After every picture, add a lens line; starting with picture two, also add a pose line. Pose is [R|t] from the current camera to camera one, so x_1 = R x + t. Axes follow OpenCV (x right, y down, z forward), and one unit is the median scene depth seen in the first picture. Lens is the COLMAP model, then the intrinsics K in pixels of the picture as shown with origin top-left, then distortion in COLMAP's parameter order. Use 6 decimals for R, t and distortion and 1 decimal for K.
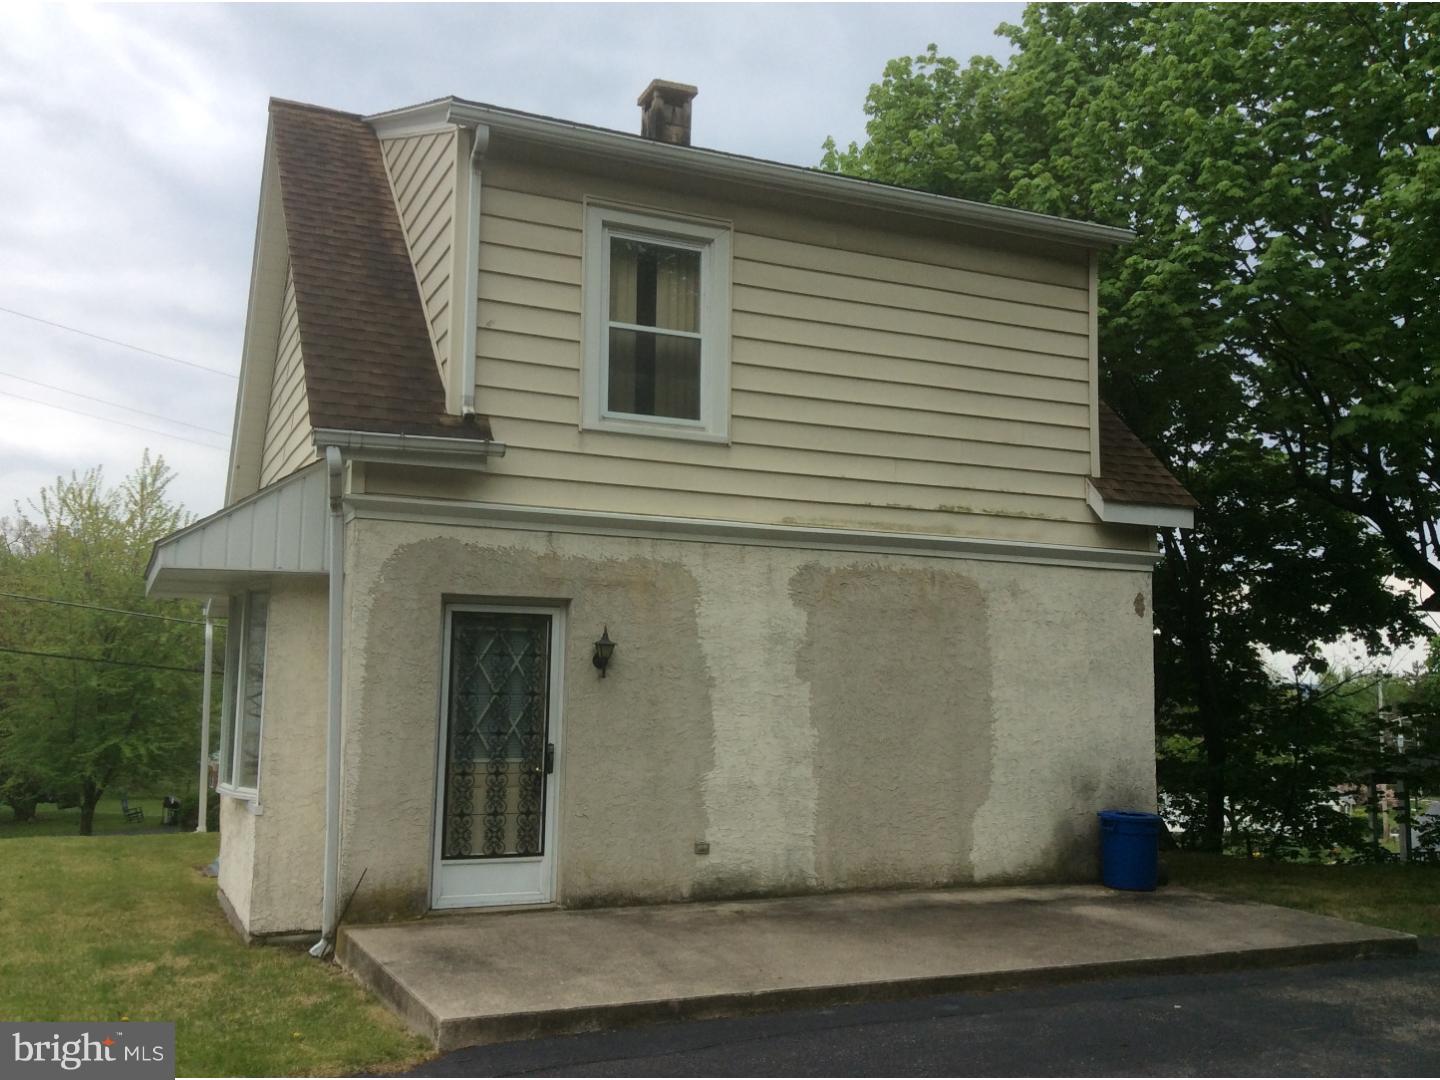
lens RADIAL K [[1339.9, 0, 720.0], [0, 1339.9, 540.0], [0, 0, 1]] dist [0.209467, -0.503490]
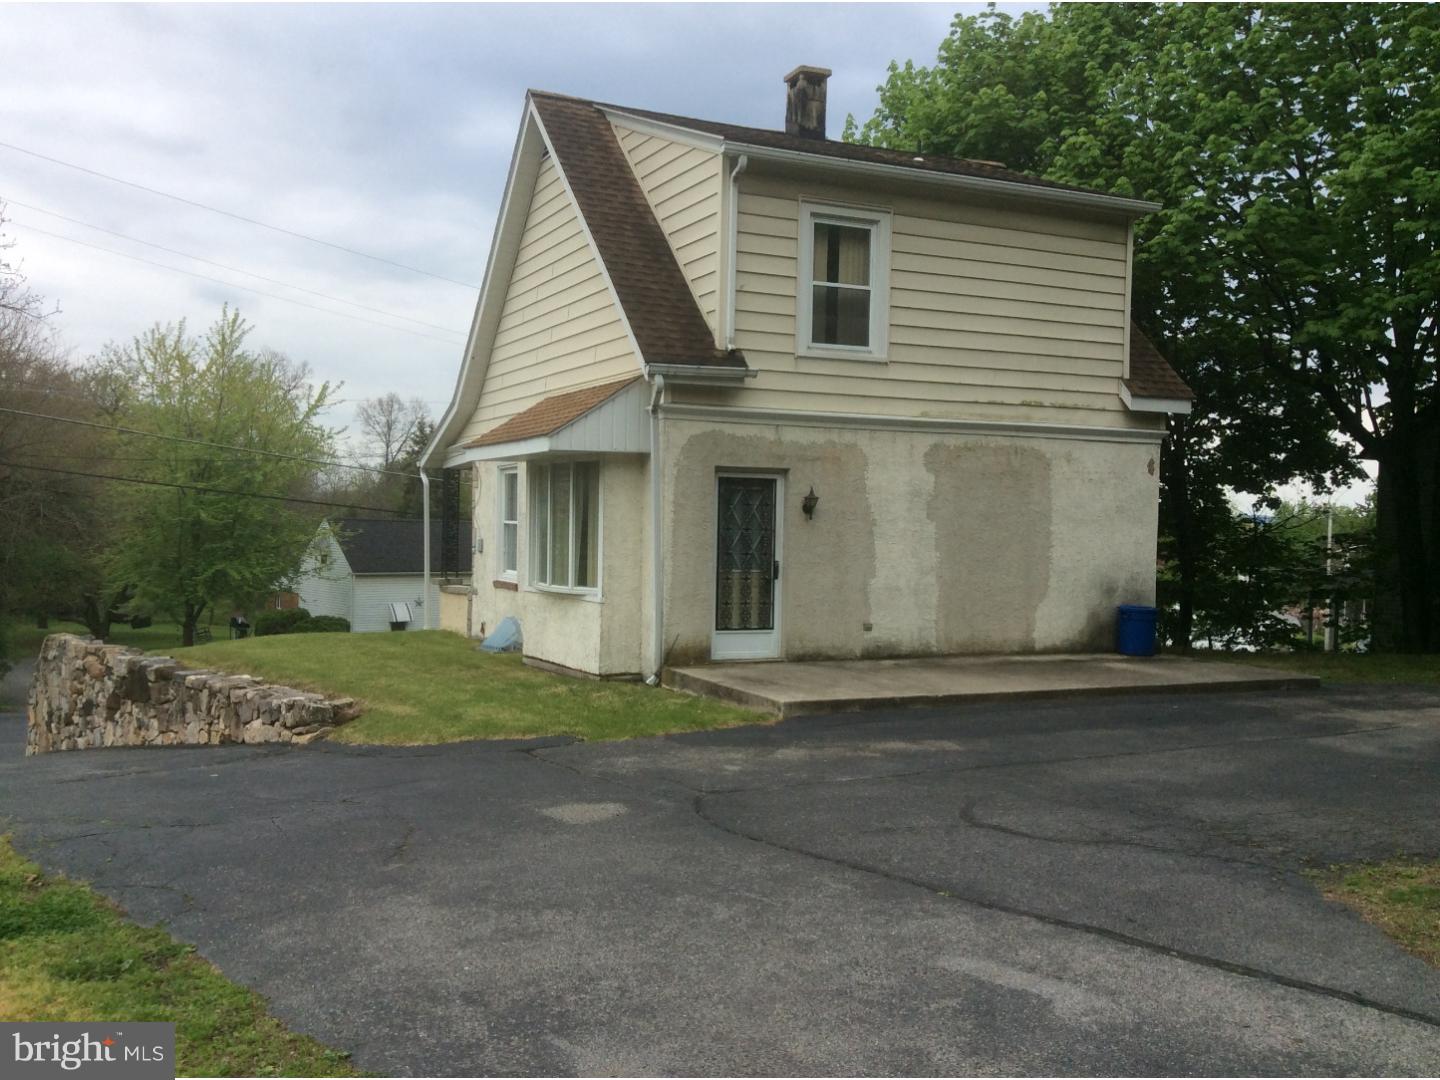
lens RADIAL K [[1343.2, 0, 713.8], [0, 1343.2, 561.8], [0, 0, 1]] dist [0.204102, -0.500072]
pose [[0.999759, -0.000318, 0.021939, -0.206076], [-0.002732, 0.990310, 0.138846, -0.057199], [-0.021770, -0.138873, 0.990071, -0.482965]]
